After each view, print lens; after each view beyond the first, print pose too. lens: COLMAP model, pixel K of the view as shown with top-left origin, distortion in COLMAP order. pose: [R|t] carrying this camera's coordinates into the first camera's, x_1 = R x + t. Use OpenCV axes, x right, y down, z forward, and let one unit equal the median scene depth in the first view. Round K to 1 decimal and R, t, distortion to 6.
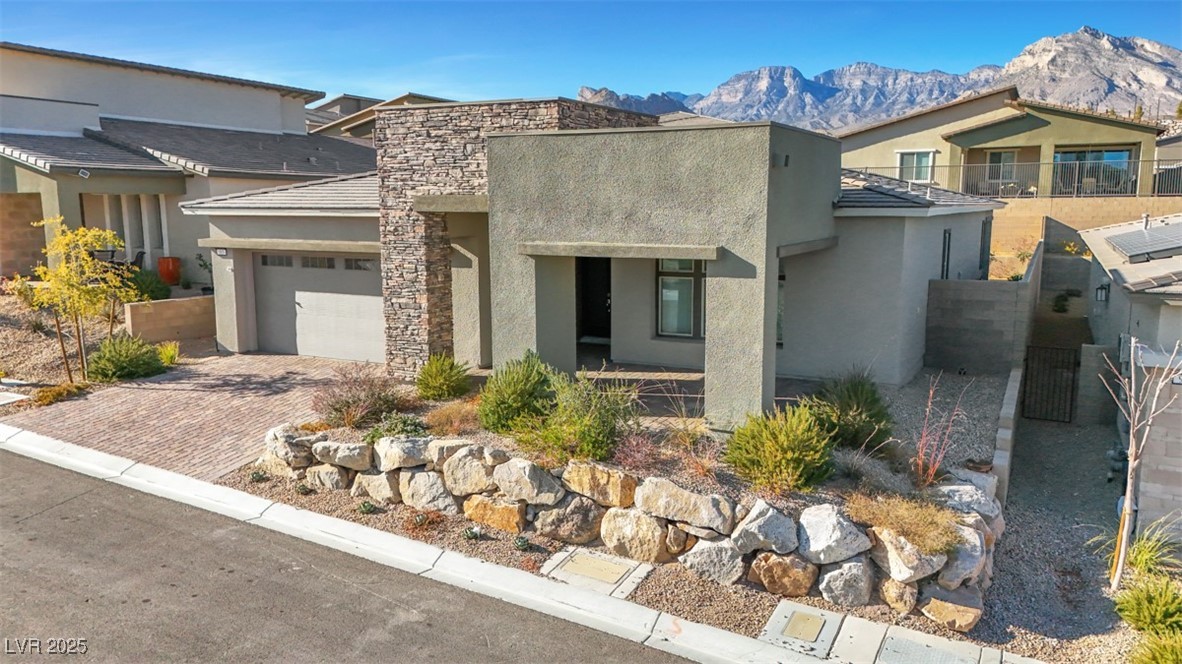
lens RADIAL K [[867.5, 0, 593.0], [0, 867.5, 334.3], [0, 0, 1]] dist [0.084304, -0.086294]
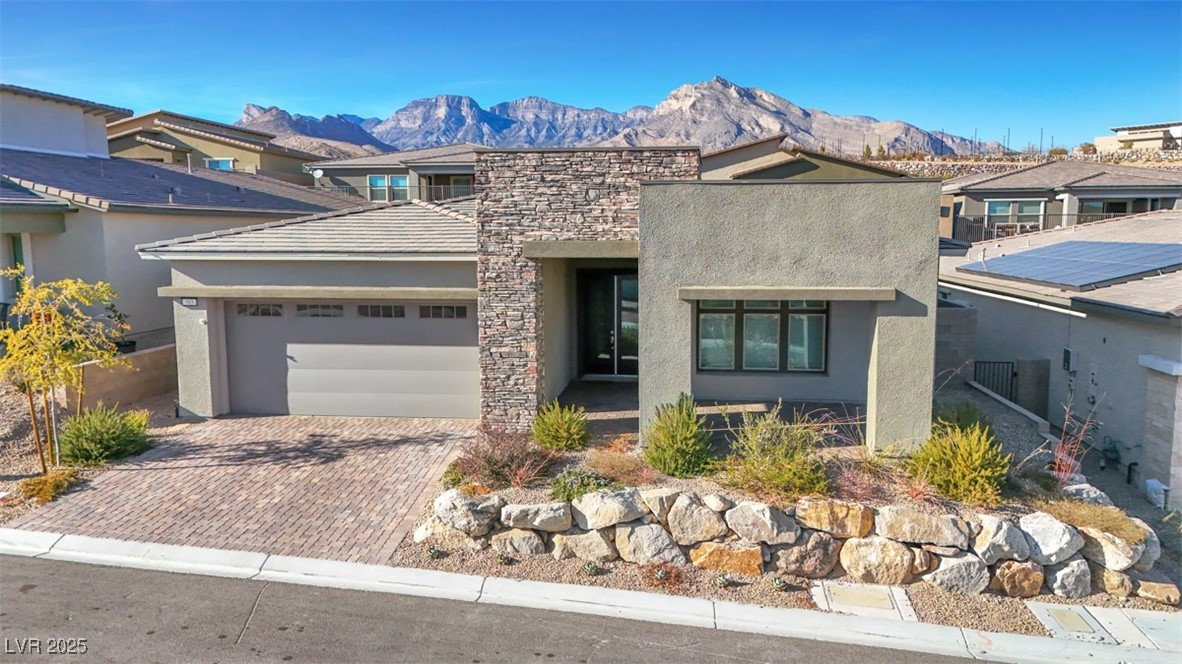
lens RADIAL K [[867.5, 0, 593.0], [0, 867.5, 334.3], [0, 0, 1]] dist [0.084304, -0.086294]
pose [[0.937648, -0.042629, 0.344964, -0.395586], [0.052528, 0.998431, -0.019395, -0.027874], [-0.343596, 0.036306, 0.938416, 0.062811]]
